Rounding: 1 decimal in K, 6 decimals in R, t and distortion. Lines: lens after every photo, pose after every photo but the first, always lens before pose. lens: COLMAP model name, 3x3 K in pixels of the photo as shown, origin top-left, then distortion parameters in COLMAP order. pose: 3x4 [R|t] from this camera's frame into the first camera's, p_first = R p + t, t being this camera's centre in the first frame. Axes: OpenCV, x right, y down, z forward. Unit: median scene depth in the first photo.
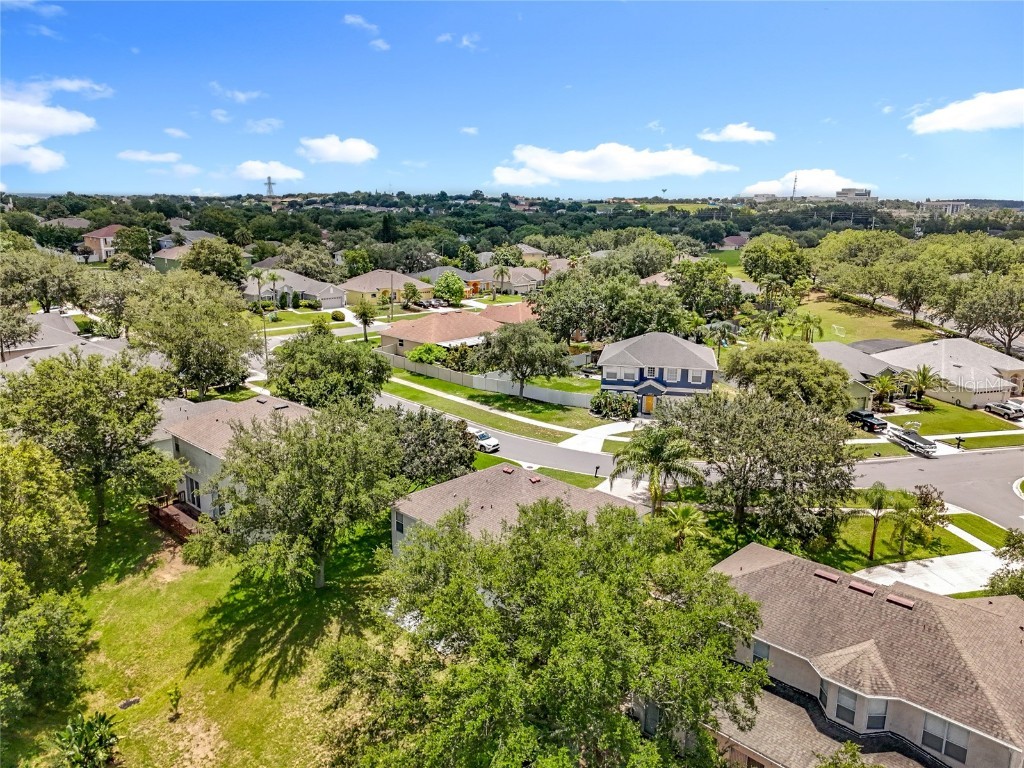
lens RADIAL K [[760.3, 0, 507.1], [0, 760.3, 384.3], [0, 0, 1]] dist [0.046831, -0.002730]
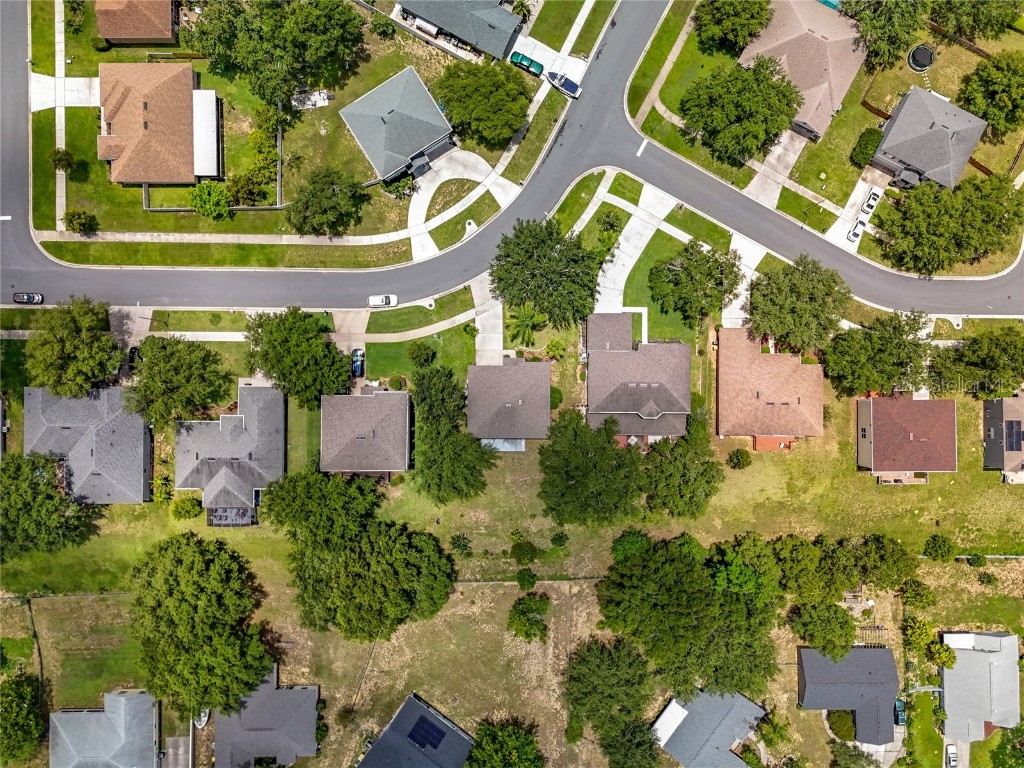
lens RADIAL K [[764.6, 0, 512.8], [0, 764.6, 381.6], [0, 0, 1]] dist [0.049466, -0.001788]
pose [[0.718315, -0.695555, -0.015049, 0.057969], [0.177932, 0.162756, 0.970490, -1.253105], [-0.672580, -0.699795, 0.240672, 0.270564]]
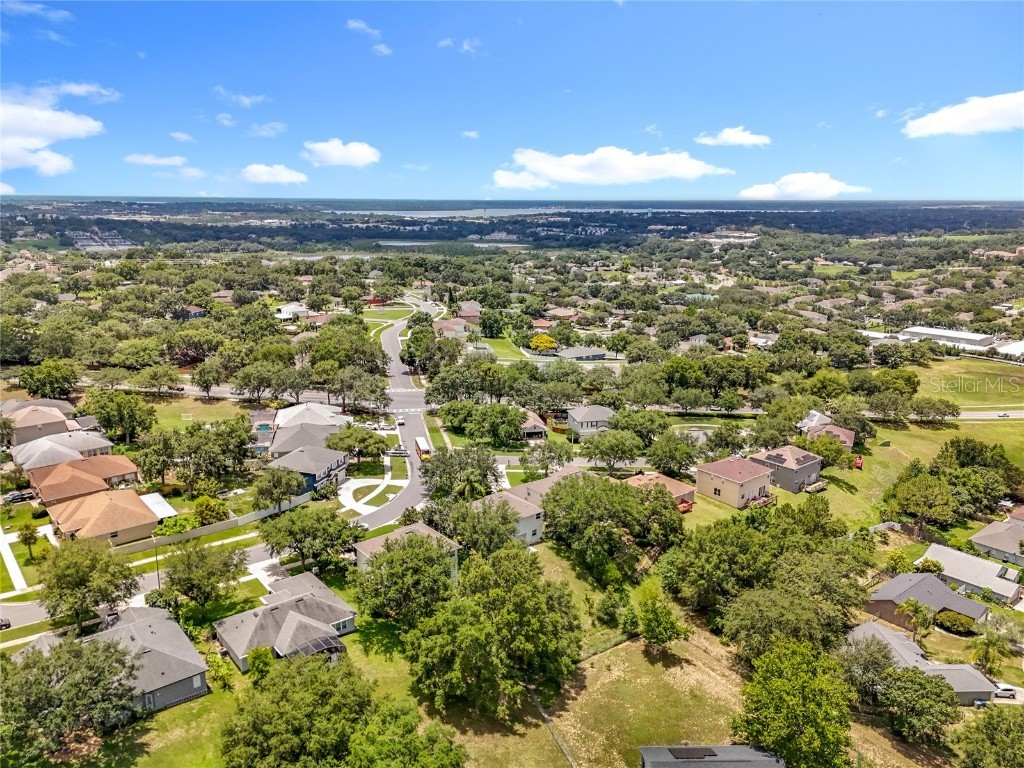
lens RADIAL K [[764.6, 0, 512.8], [0, 764.6, 381.6], [0, 0, 1]] dist [0.049466, -0.001788]
pose [[0.117611, -0.244589, 0.962468, -1.500480], [0.228451, 0.949864, 0.213470, -0.508897], [-0.966425, 0.194770, 0.167591, 0.221406]]
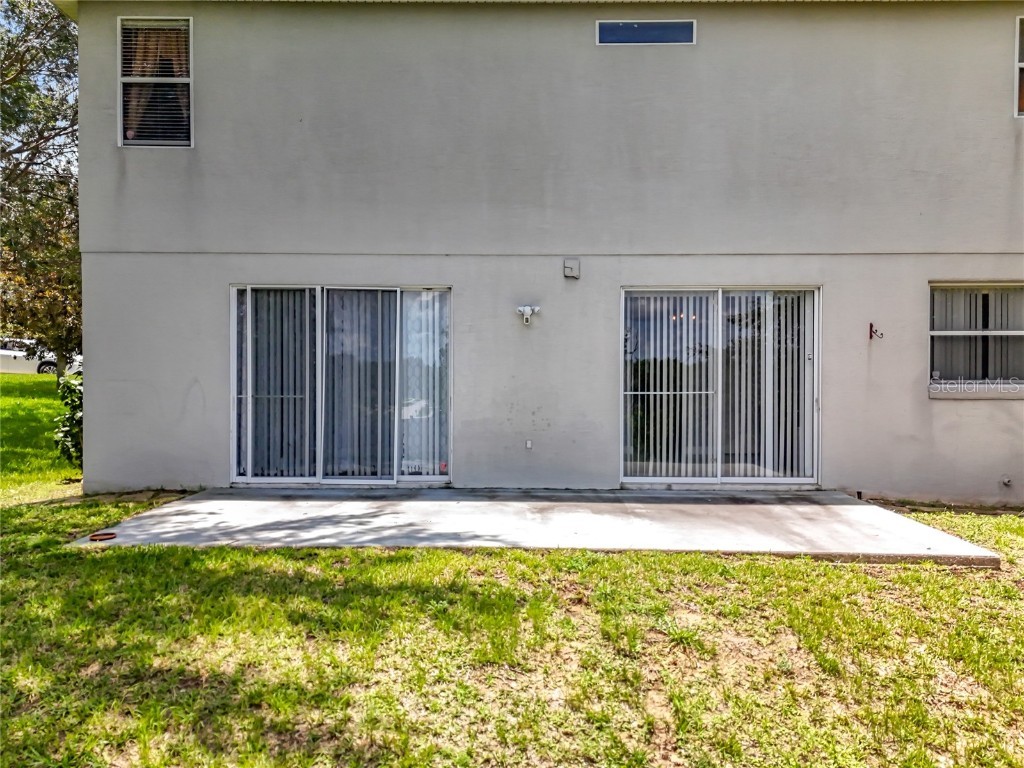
lens RADIAL K [[760.3, 0, 507.1], [0, 760.3, 384.3], [0, 0, 1]] dist [0.046831, -0.002730]
pose [[0.720337, -0.014059, 0.693482, -0.120696], [0.169769, 0.972959, -0.156619, 0.169329], [-0.672528, 0.230550, 0.703245, 0.488730]]
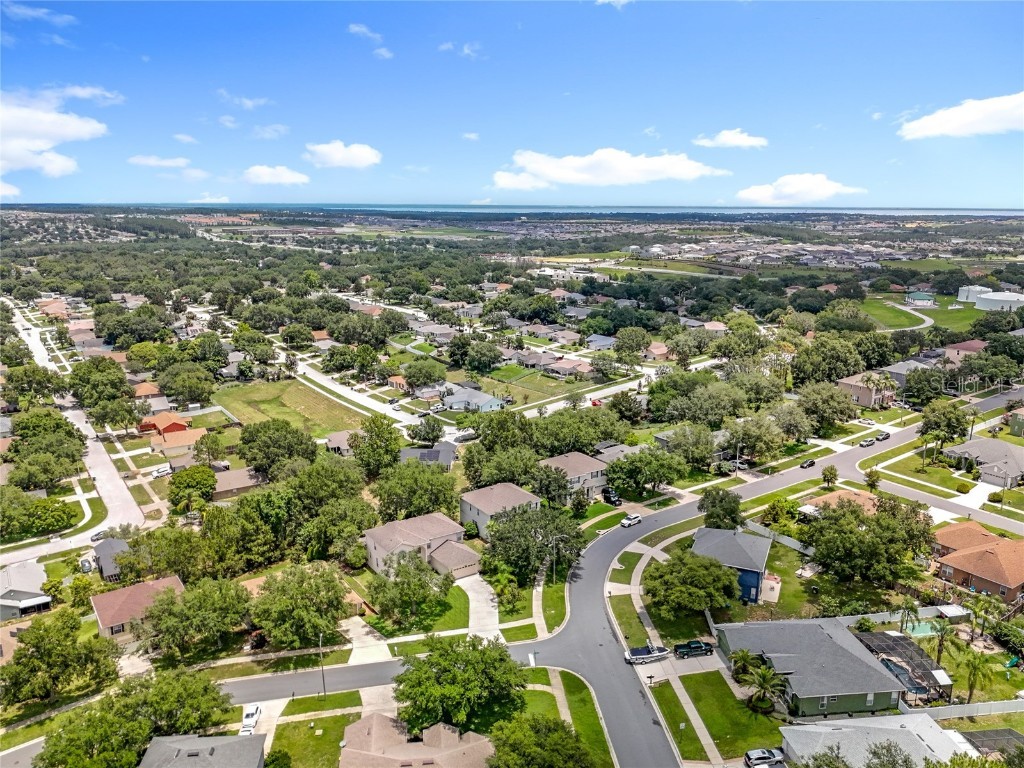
lens RADIAL K [[792.6, 0, 511.3], [0, 792.6, 358.2], [0, 0, 1]] dist [0.013271, -0.001554]
pose [[-0.204293, 0.173041, -0.963494, 1.700018], [-0.236498, 0.946372, 0.220111, -0.618649], [0.949912, 0.272832, -0.152413, 0.797441]]
